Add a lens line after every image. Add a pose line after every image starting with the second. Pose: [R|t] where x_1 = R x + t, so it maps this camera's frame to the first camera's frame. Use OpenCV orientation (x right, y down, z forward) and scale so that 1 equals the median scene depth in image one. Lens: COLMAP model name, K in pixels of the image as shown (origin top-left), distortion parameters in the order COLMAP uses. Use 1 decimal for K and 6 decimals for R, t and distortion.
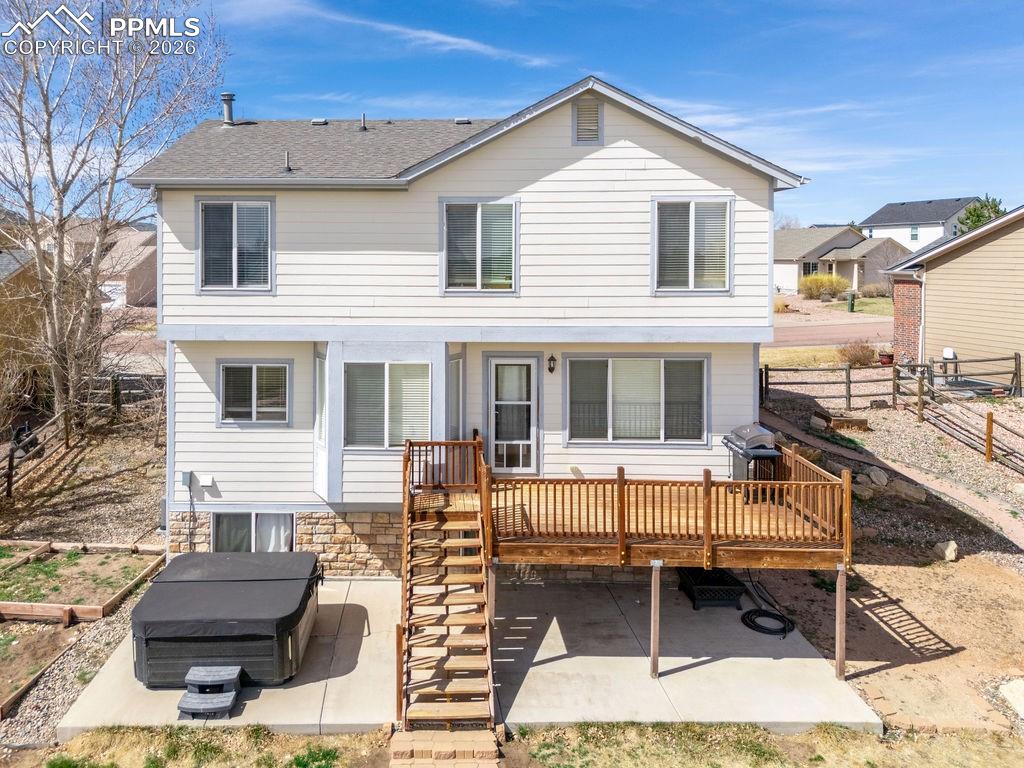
lens RADIAL K [[816.9, 0, 511.9], [0, 816.9, 220.3], [0, 0, 1]] dist [0.012559, 0.005630]
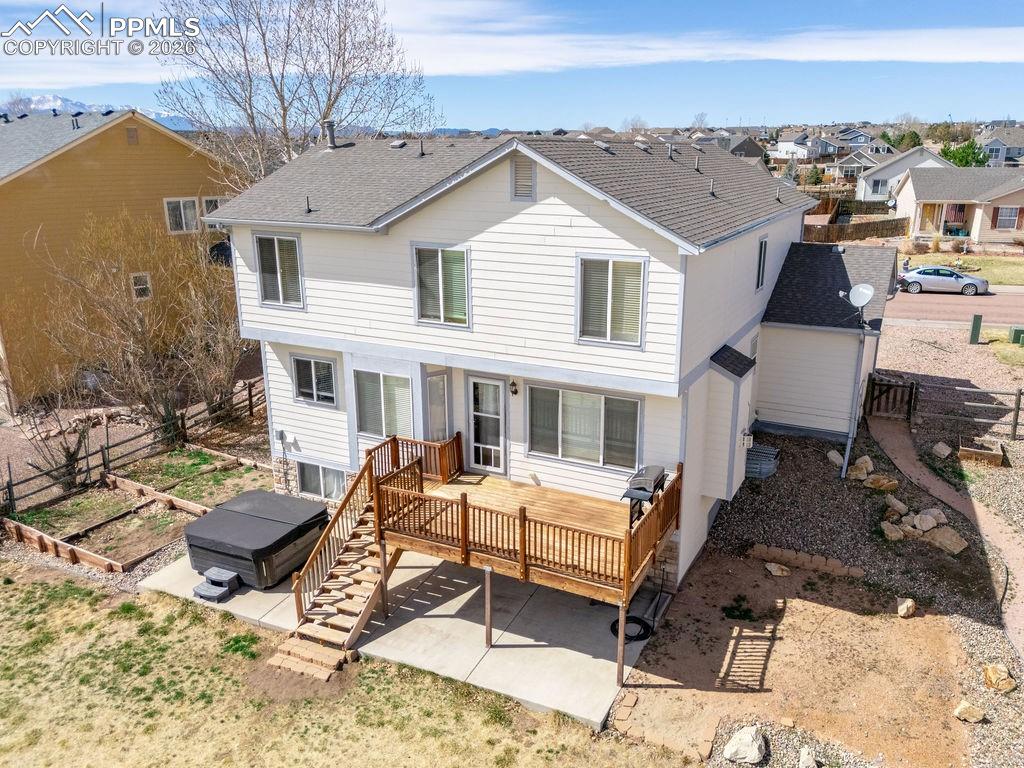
lens RADIAL K [[805.8, 0, 512.0], [0, 805.8, 384.0], [0, 0, 1]] dist [0.032994, 0.002973]
pose [[0.914547, 0.115545, -0.387626, 0.511070], [-0.005014, 0.961495, 0.274777, -0.149589], [0.404450, -0.249353, 0.879911, -0.001510]]
